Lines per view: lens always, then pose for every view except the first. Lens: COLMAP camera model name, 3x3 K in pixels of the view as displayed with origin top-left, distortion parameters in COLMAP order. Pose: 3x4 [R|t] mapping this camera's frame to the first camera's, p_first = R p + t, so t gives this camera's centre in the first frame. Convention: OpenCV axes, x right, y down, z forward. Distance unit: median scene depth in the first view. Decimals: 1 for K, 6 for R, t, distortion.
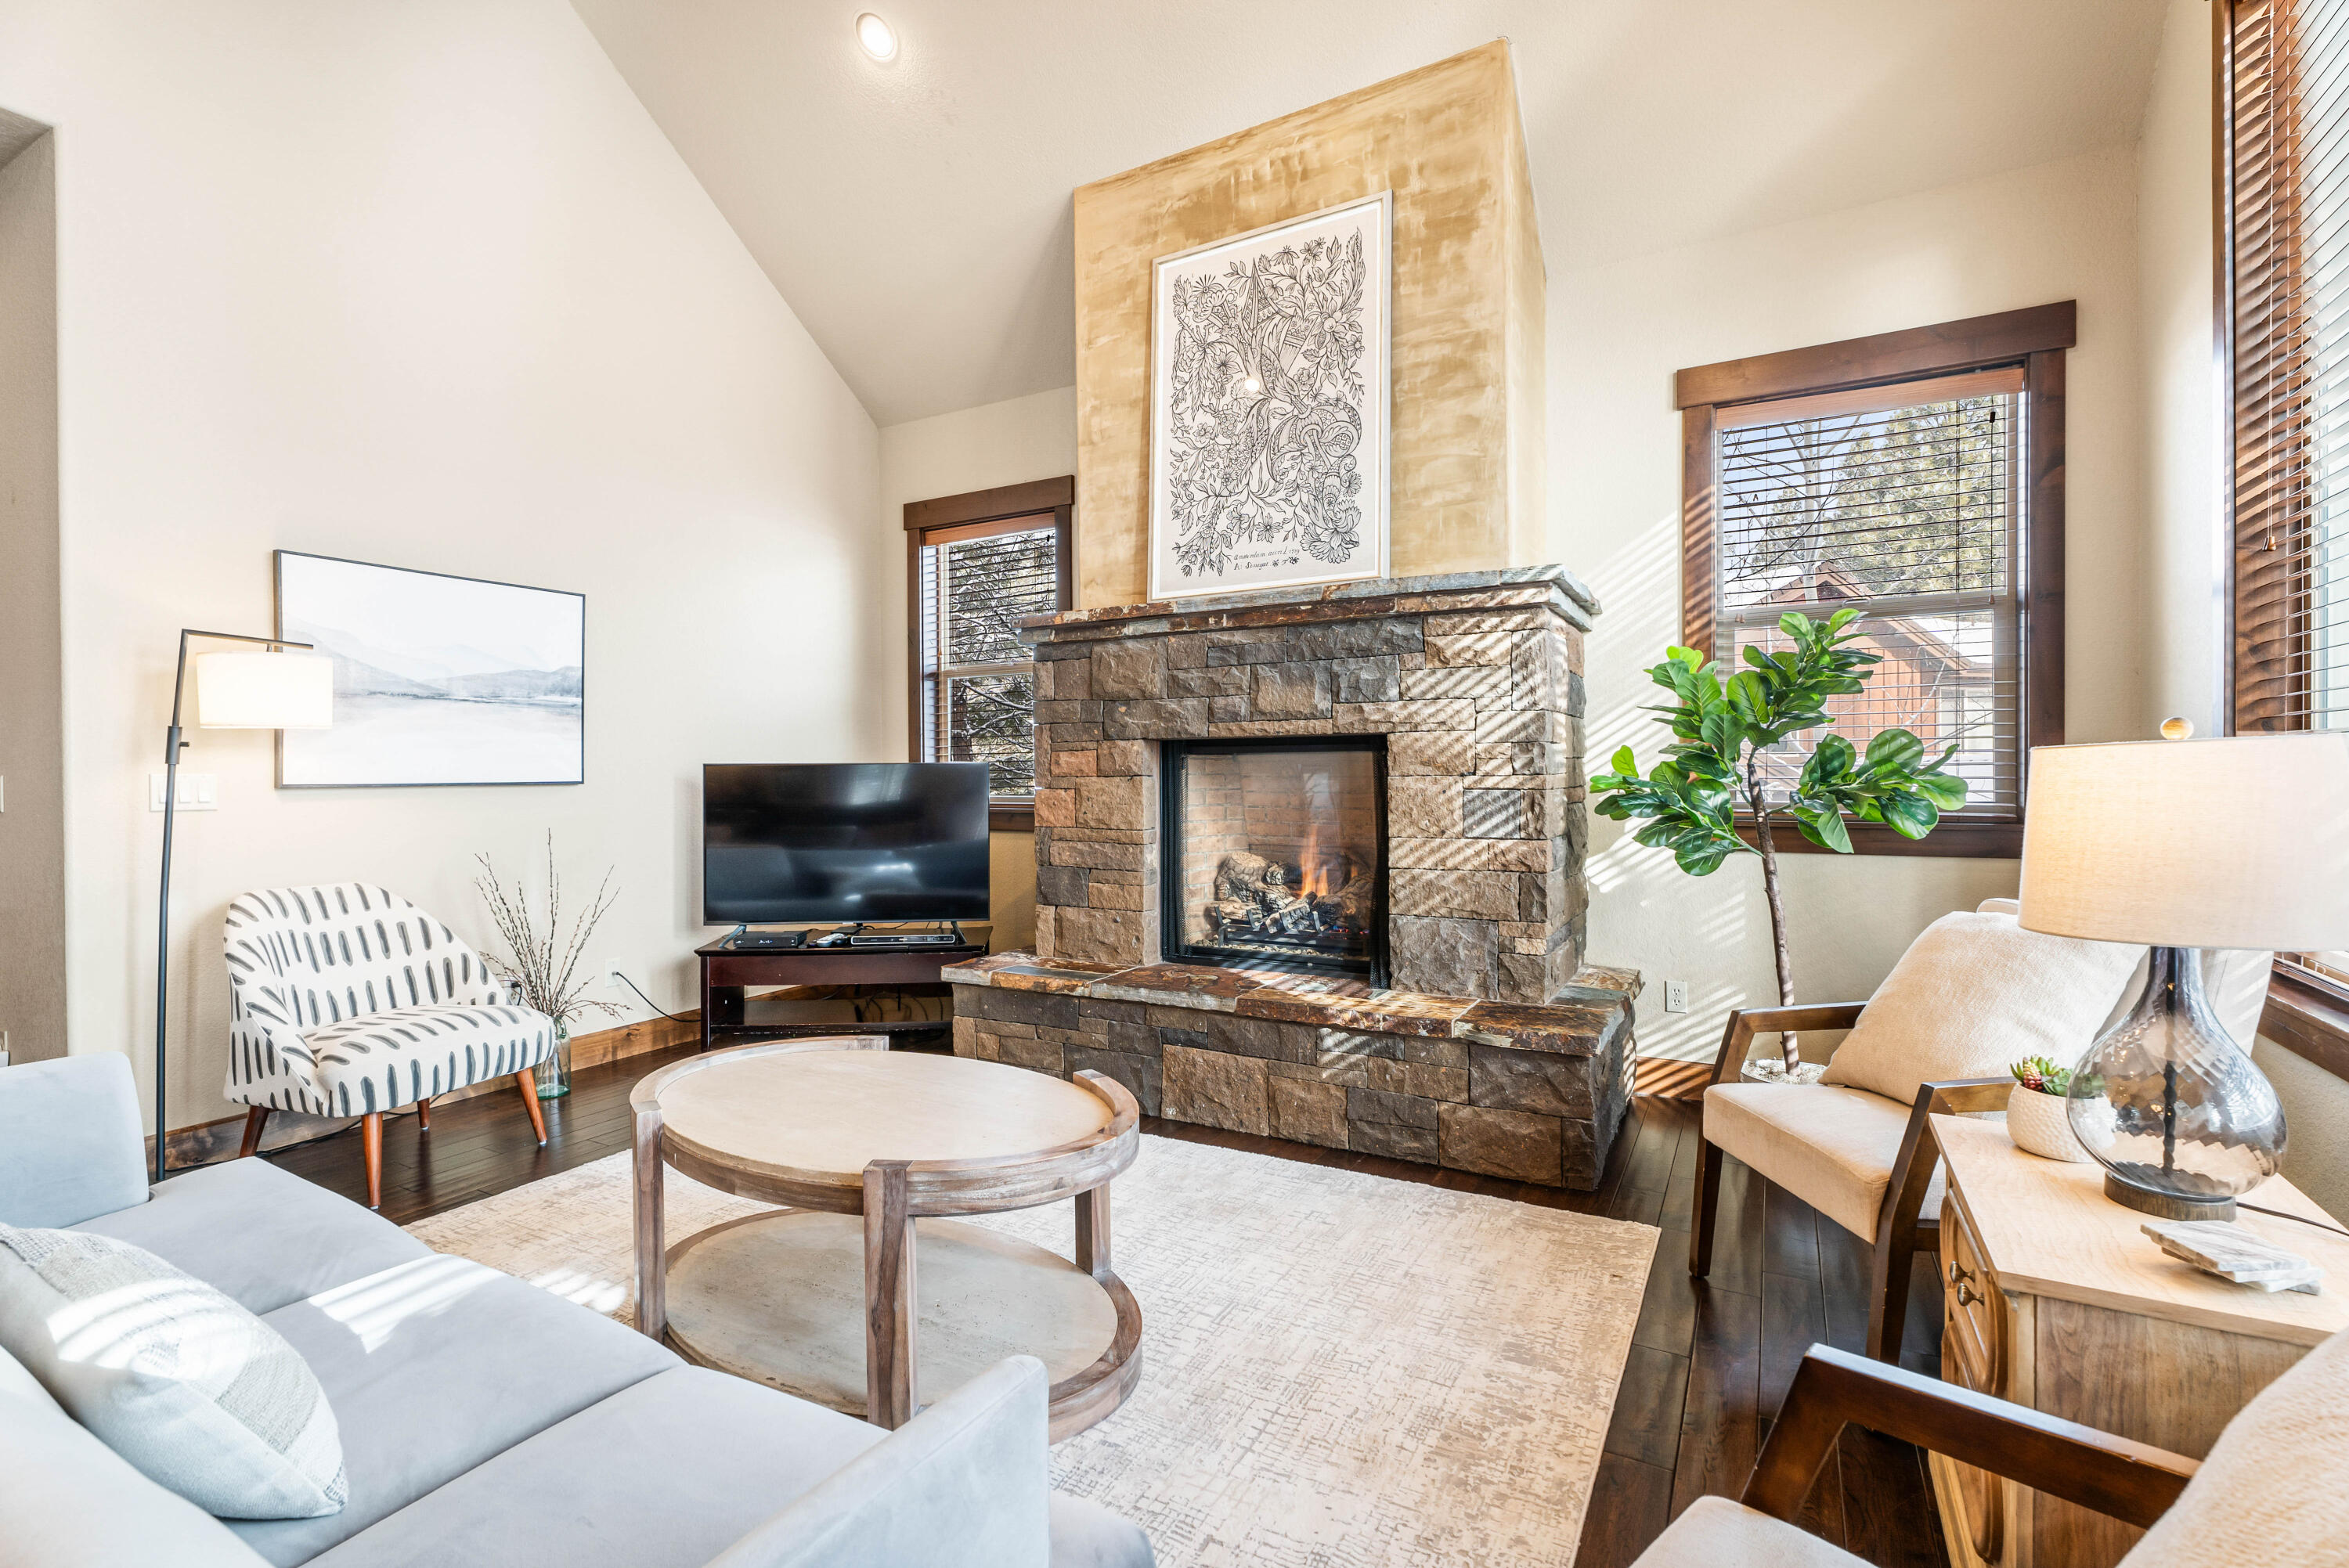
lens RADIAL K [[1044.4, 0, 1194.9], [0, 1044.4, 793.7], [0, 0, 1]] dist [-0.000256, -0.000046]
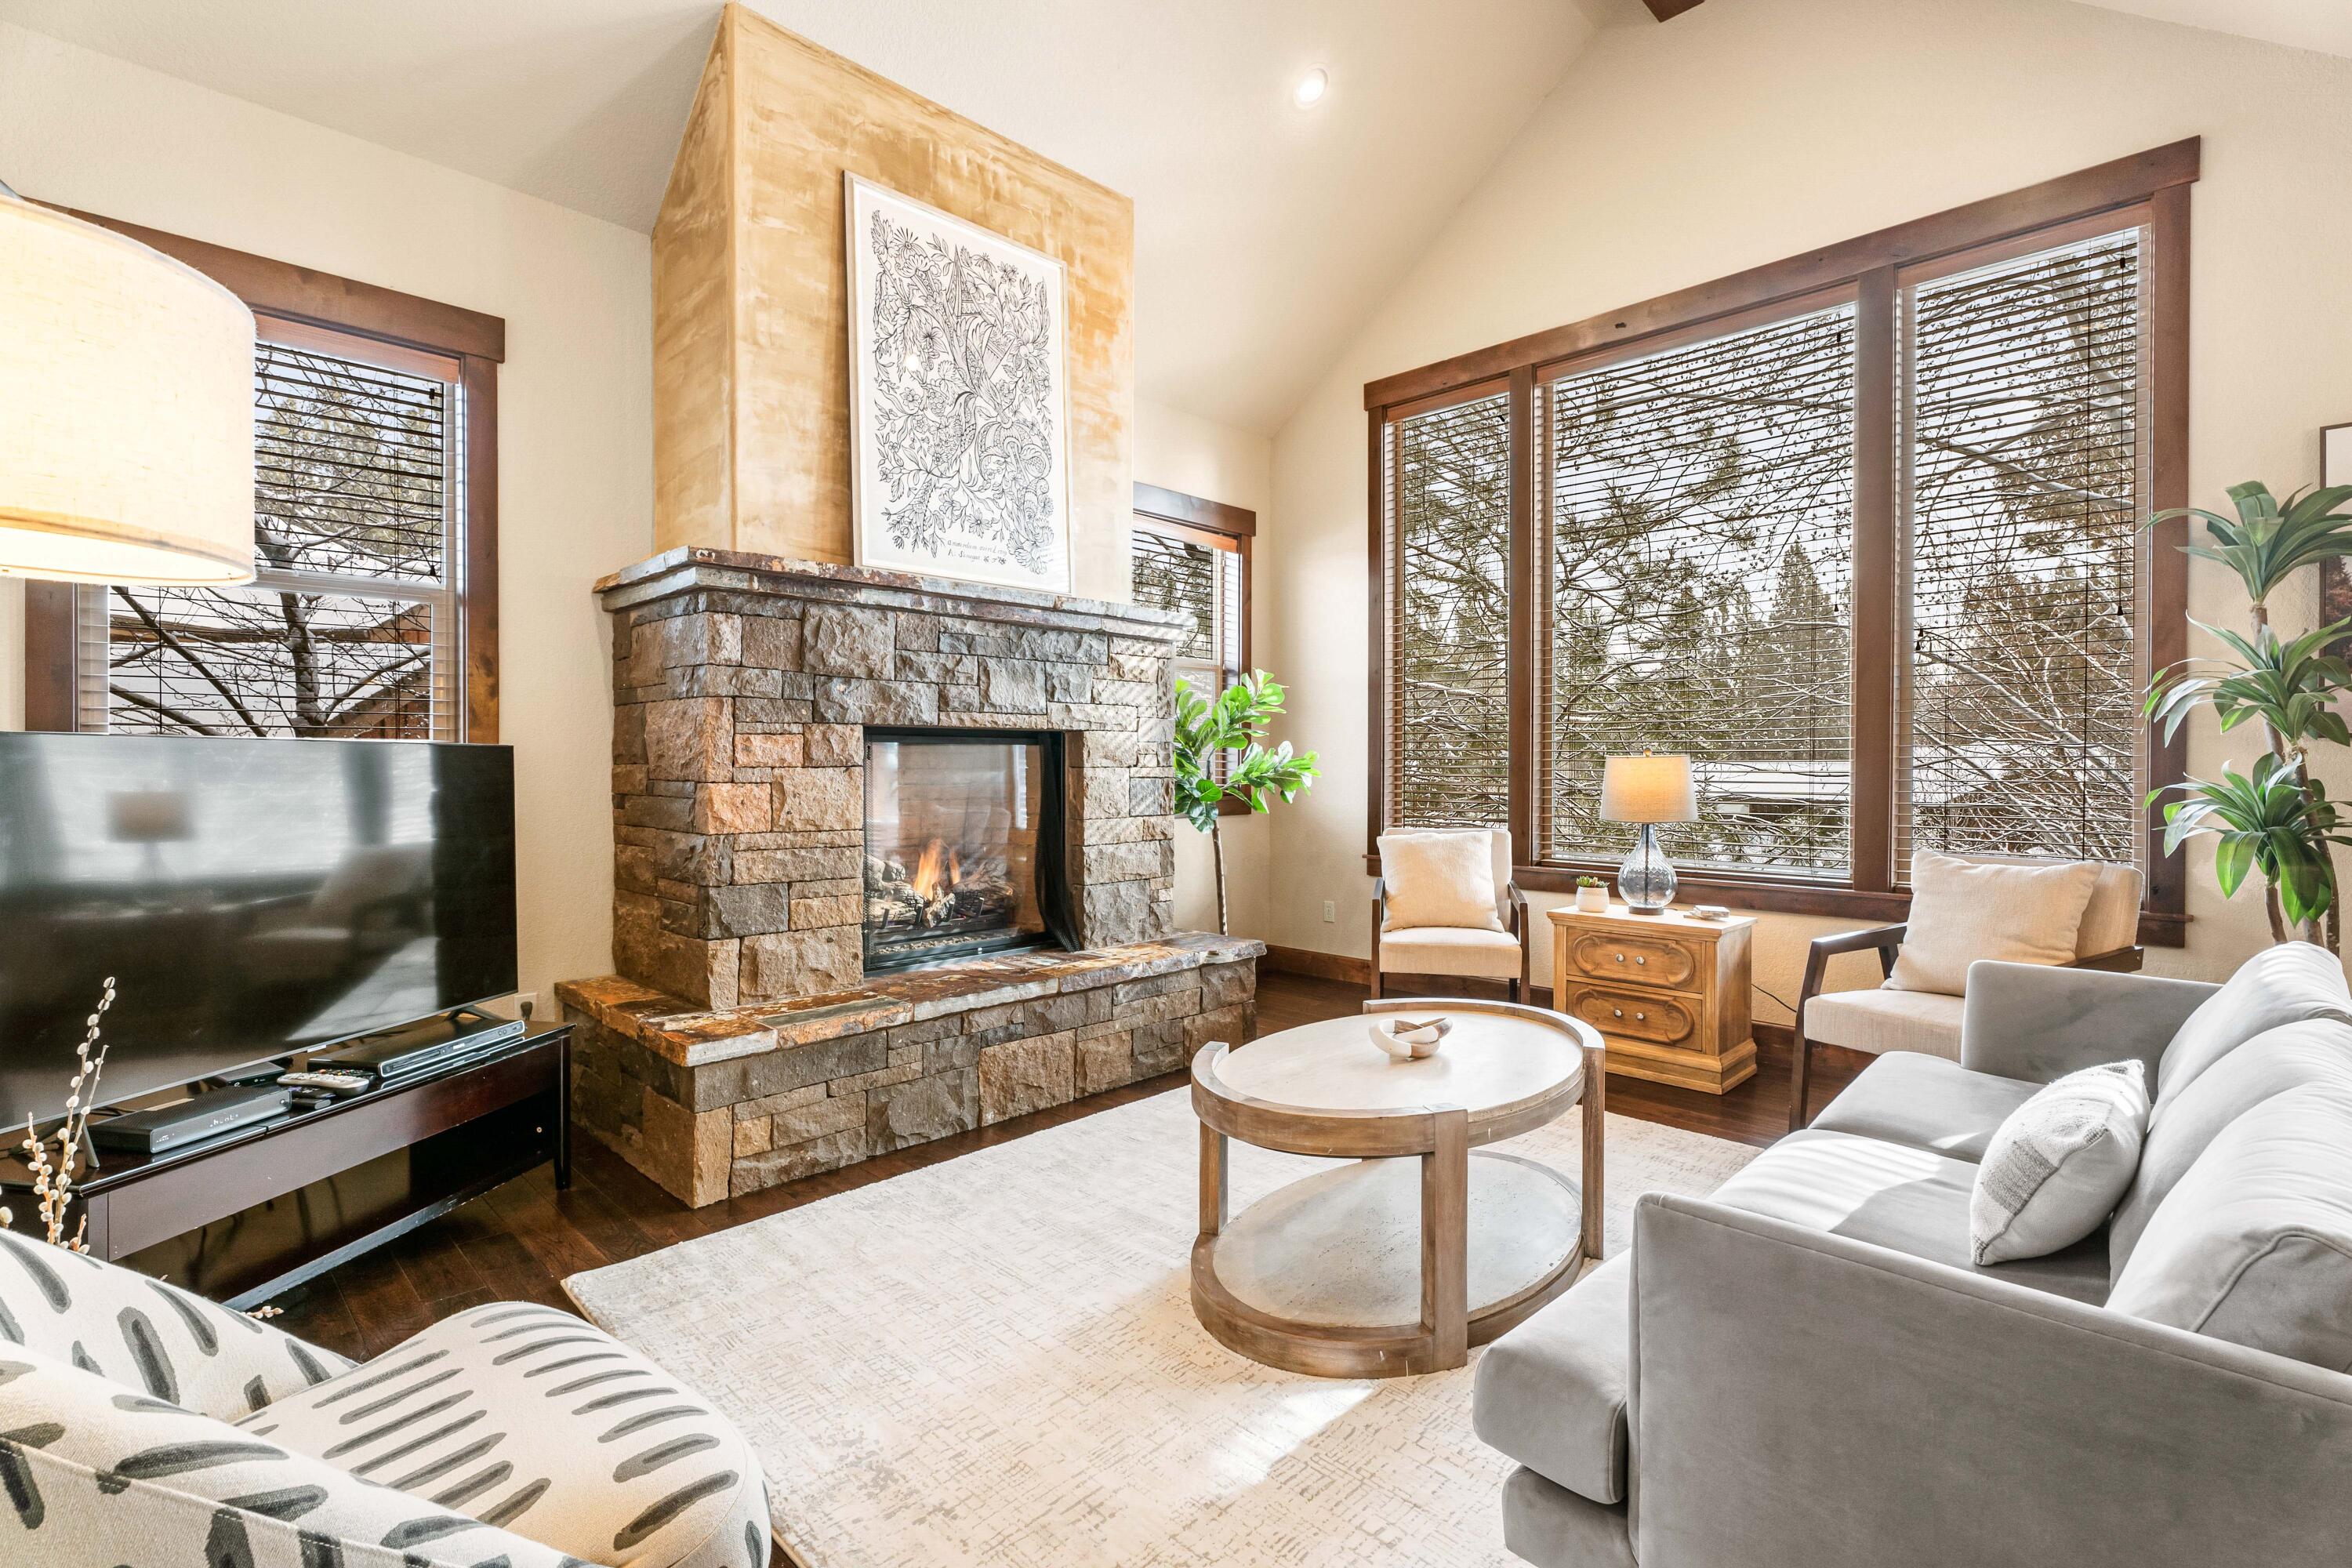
lens RADIAL K [[1045.8, 0, 1198.7], [0, 1045.8, 766.0], [0, 0, 1]] dist [-0.000256, -0.000046]
pose [[0.284018, -0.000992, 0.958818, -0.839033], [0.009156, 0.999957, -0.001678, -0.014257], [-0.958775, 0.009256, 0.284015, 0.506272]]
